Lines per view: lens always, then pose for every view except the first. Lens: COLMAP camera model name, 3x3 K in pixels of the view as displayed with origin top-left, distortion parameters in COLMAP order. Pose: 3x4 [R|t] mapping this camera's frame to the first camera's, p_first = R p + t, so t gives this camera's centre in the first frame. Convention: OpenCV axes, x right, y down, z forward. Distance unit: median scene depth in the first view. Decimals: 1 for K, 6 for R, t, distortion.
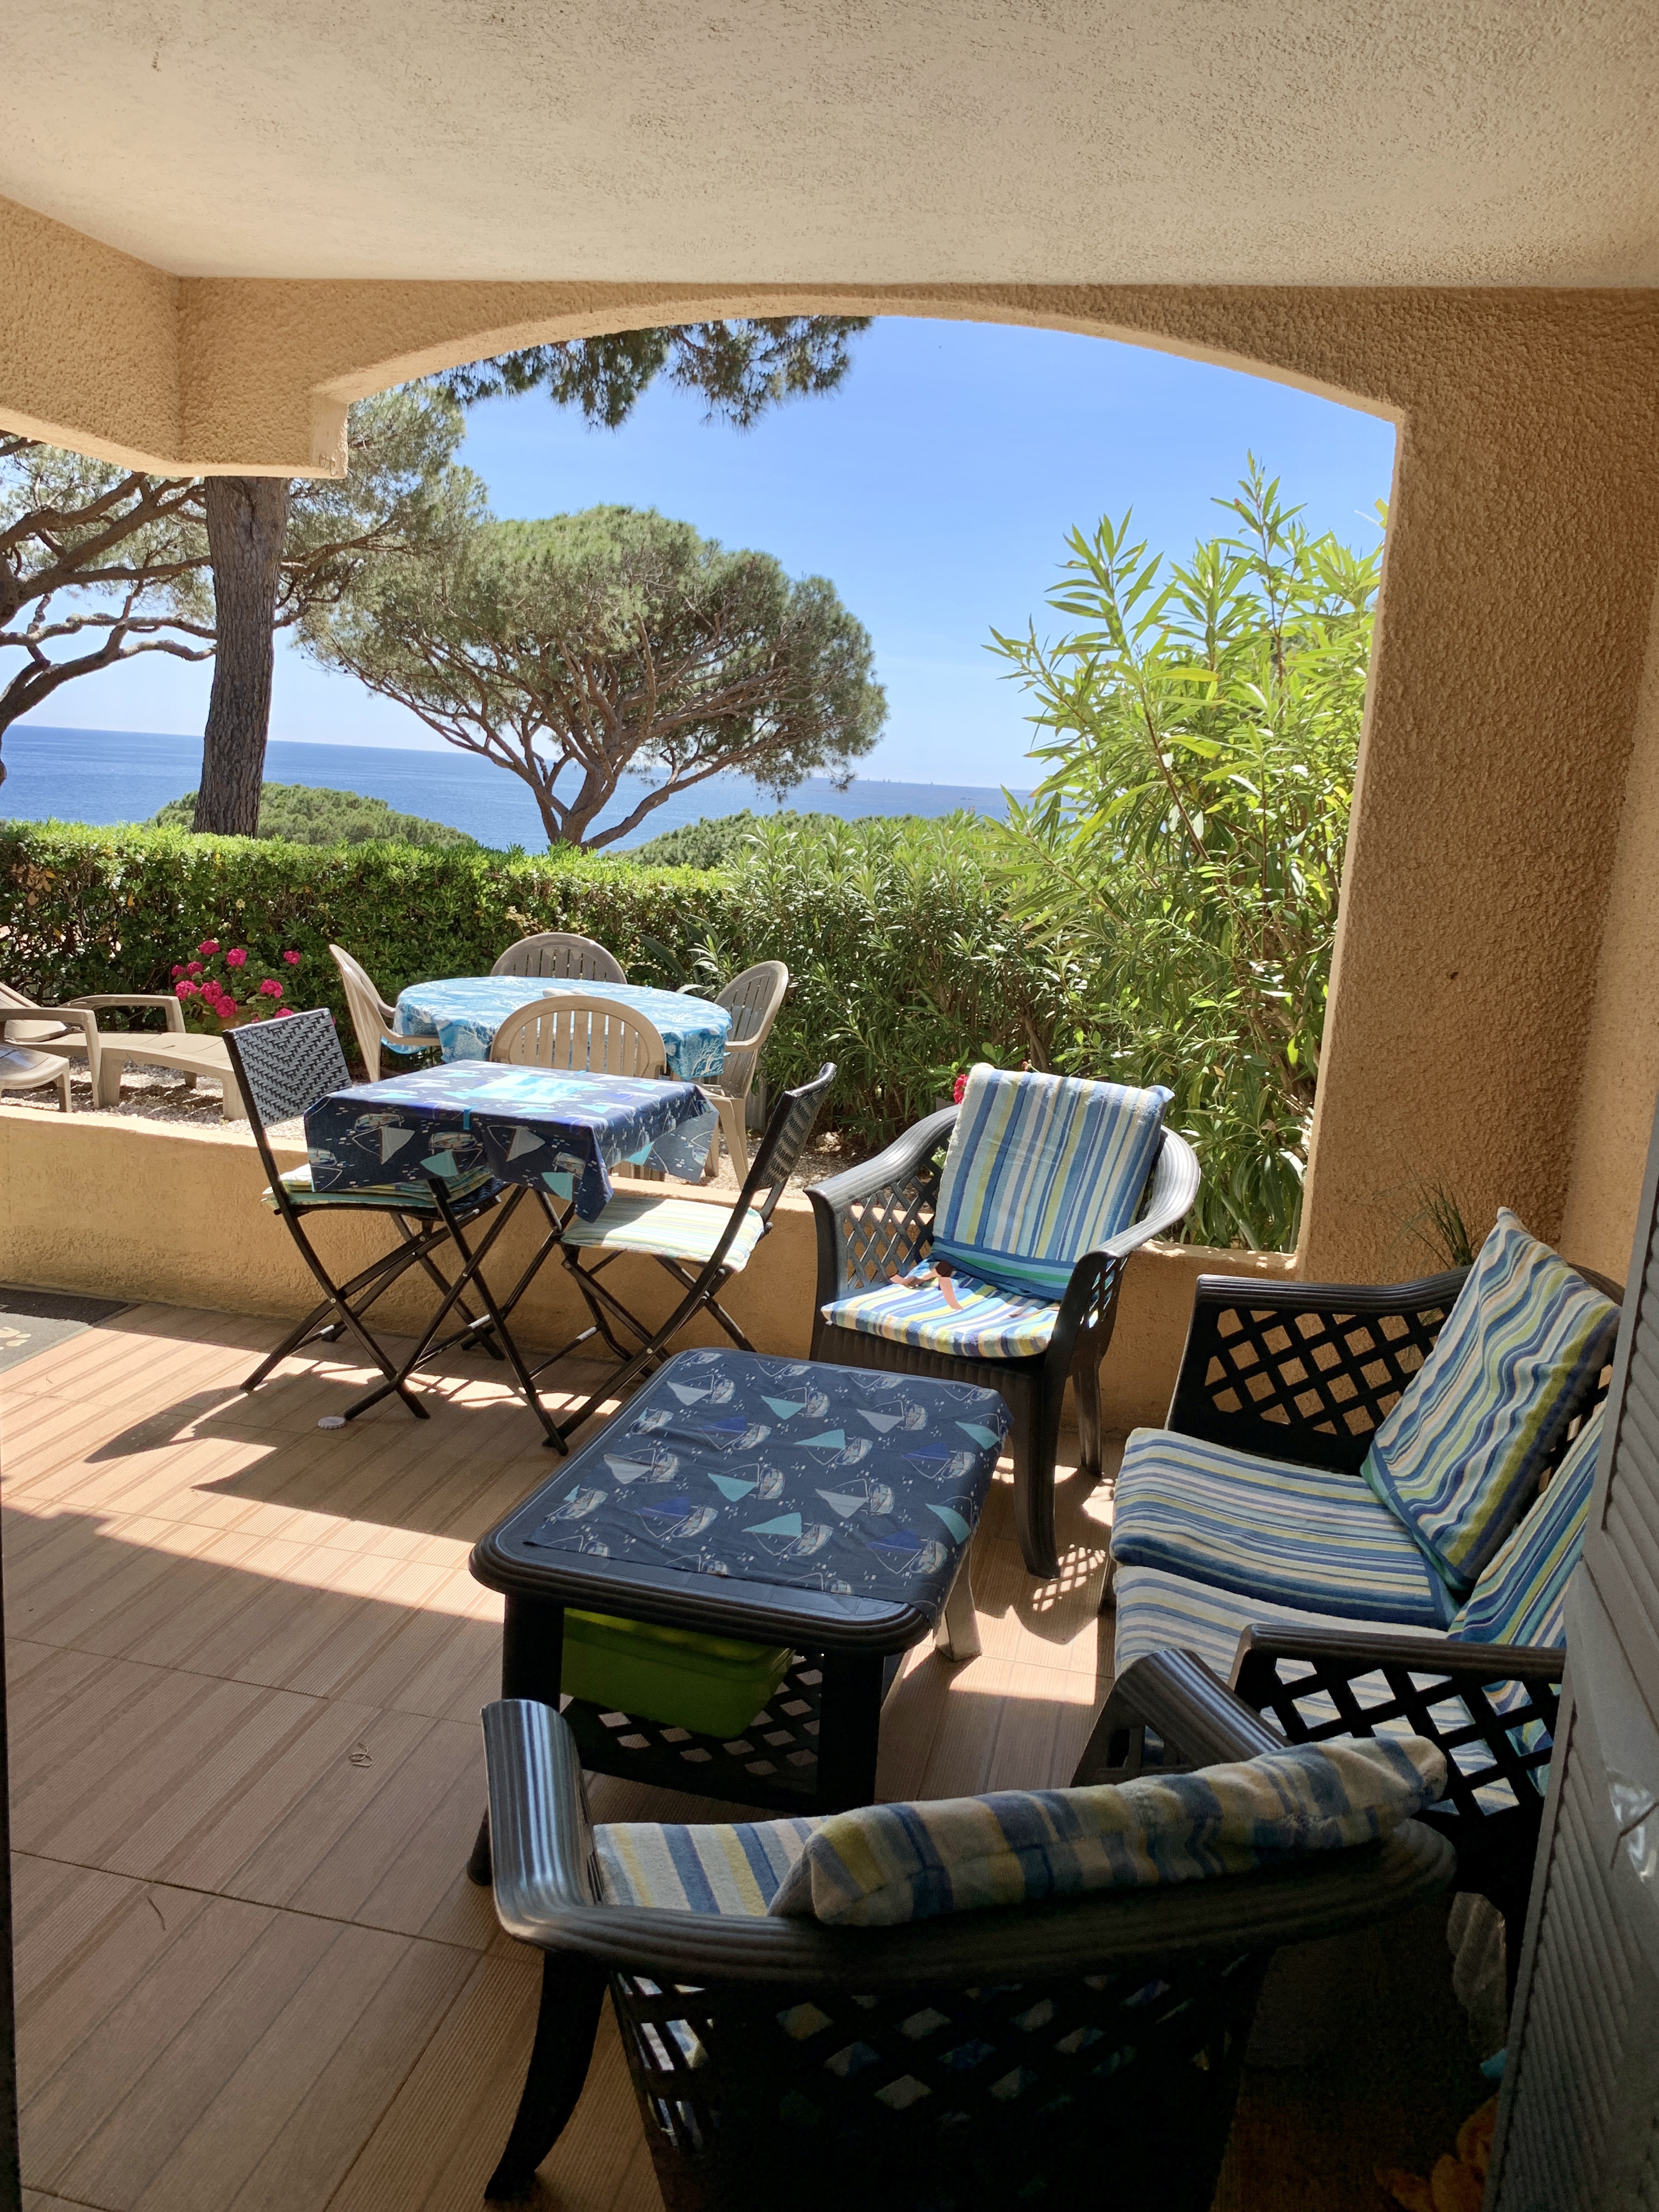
lens RADIAL K [[1666.1, 0, 823.0], [0, 1666.1, 1152.1], [0, 0, 1]] dist [0.078632, -0.261328]
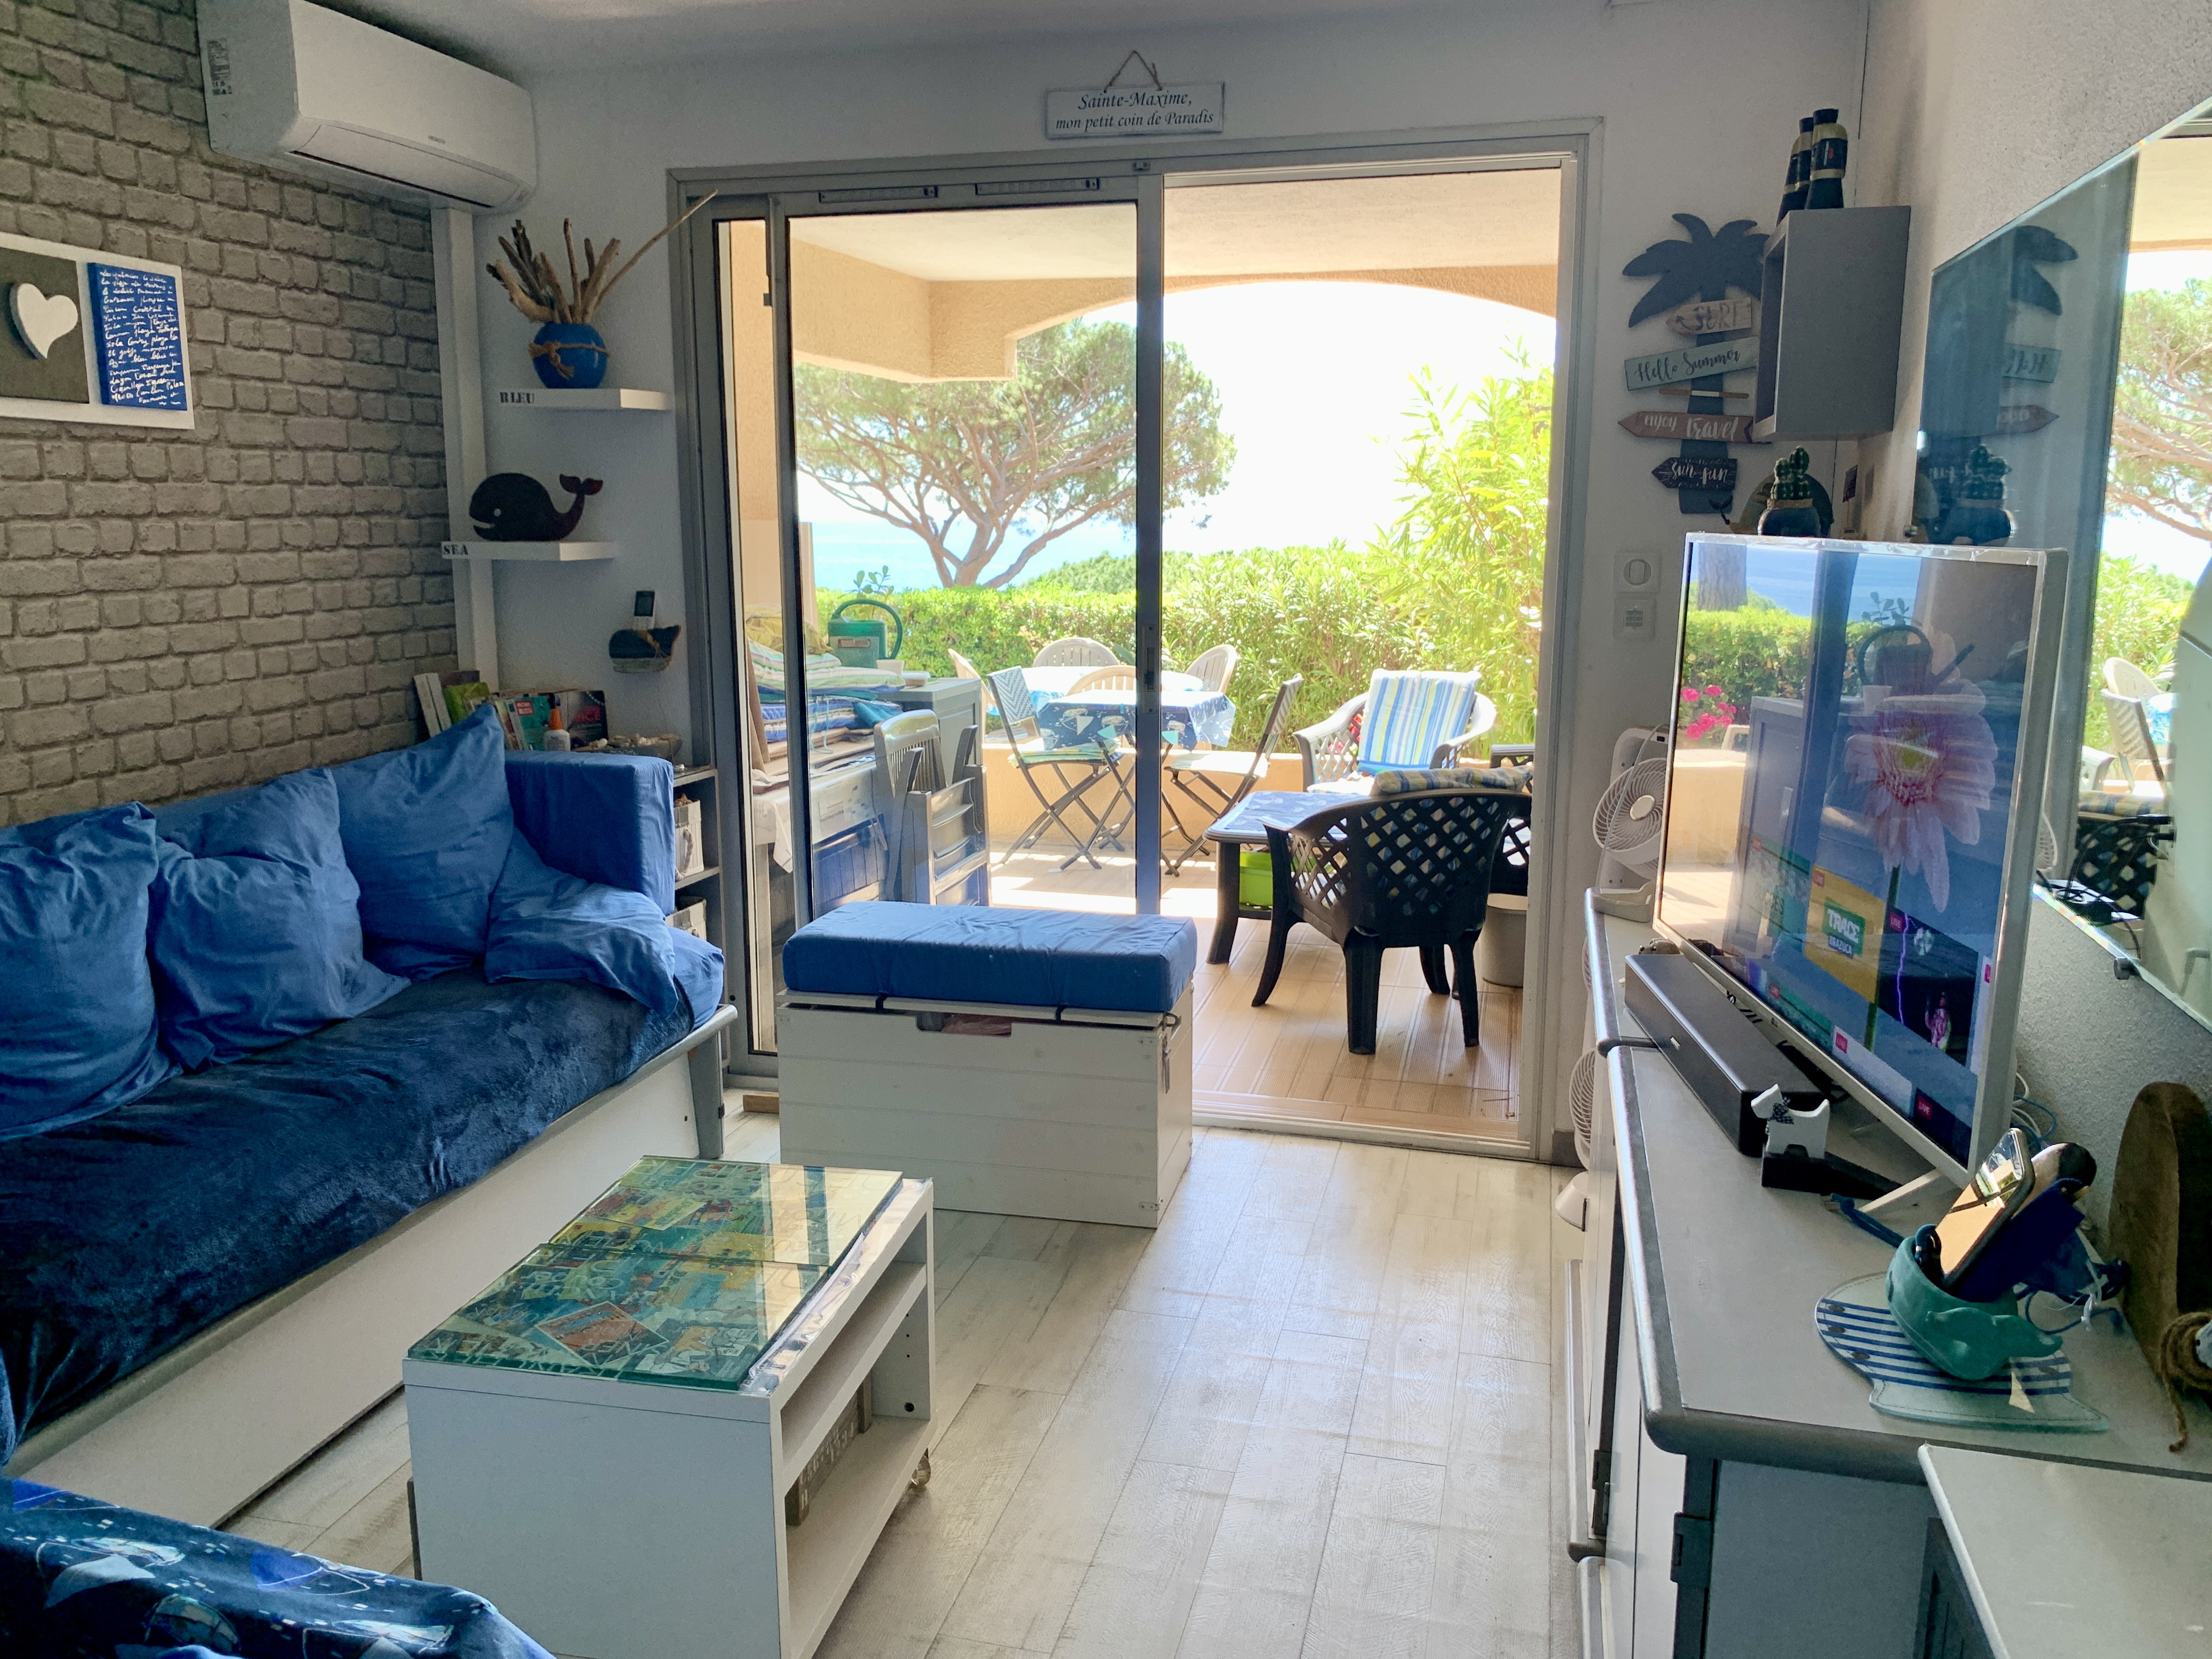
lens RADIAL K [[1699.3, 0, 1108.9], [0, 1699.3, 856.7], [0, 0, 1]] dist [0.080092, 0.000271]
pose [[0.997630, -0.057322, -0.038063, -0.023415], [0.056402, 0.998100, -0.024821, 0.029906], [0.039414, 0.022616, 0.998967, -0.147877]]
